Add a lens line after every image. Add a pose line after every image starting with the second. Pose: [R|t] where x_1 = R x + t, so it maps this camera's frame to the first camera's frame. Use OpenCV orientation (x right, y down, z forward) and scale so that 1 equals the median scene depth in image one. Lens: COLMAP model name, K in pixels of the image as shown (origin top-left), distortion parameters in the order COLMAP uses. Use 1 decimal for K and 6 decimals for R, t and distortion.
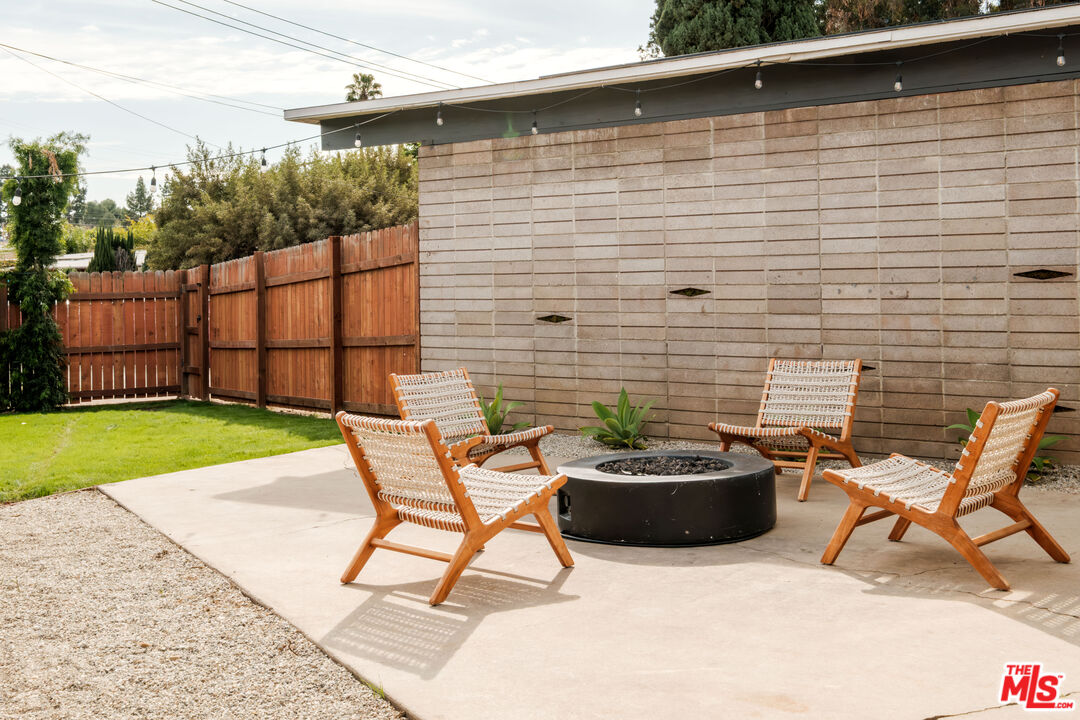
lens RADIAL K [[1293.4, 0, 611.2], [0, 1293.4, 276.5], [0, 0, 1]] dist [-0.003614, 0.044900]
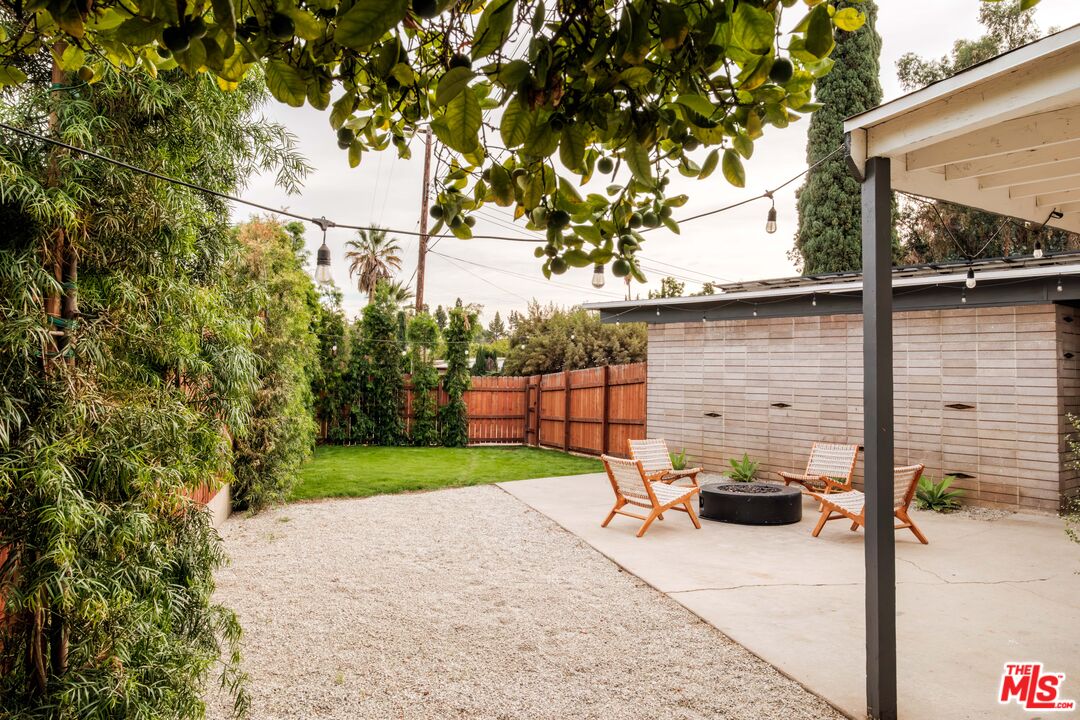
lens RADIAL K [[898.4, 0, 539.0], [0, 898.4, 328.1], [0, 0, 1]] dist [0.006414, 0.015079]
pose [[0.957824, 0.019765, -0.286676, 0.094126], [-0.032875, 0.998618, -0.040992, -0.035757], [0.285469, 0.048688, 0.957150, -0.400790]]
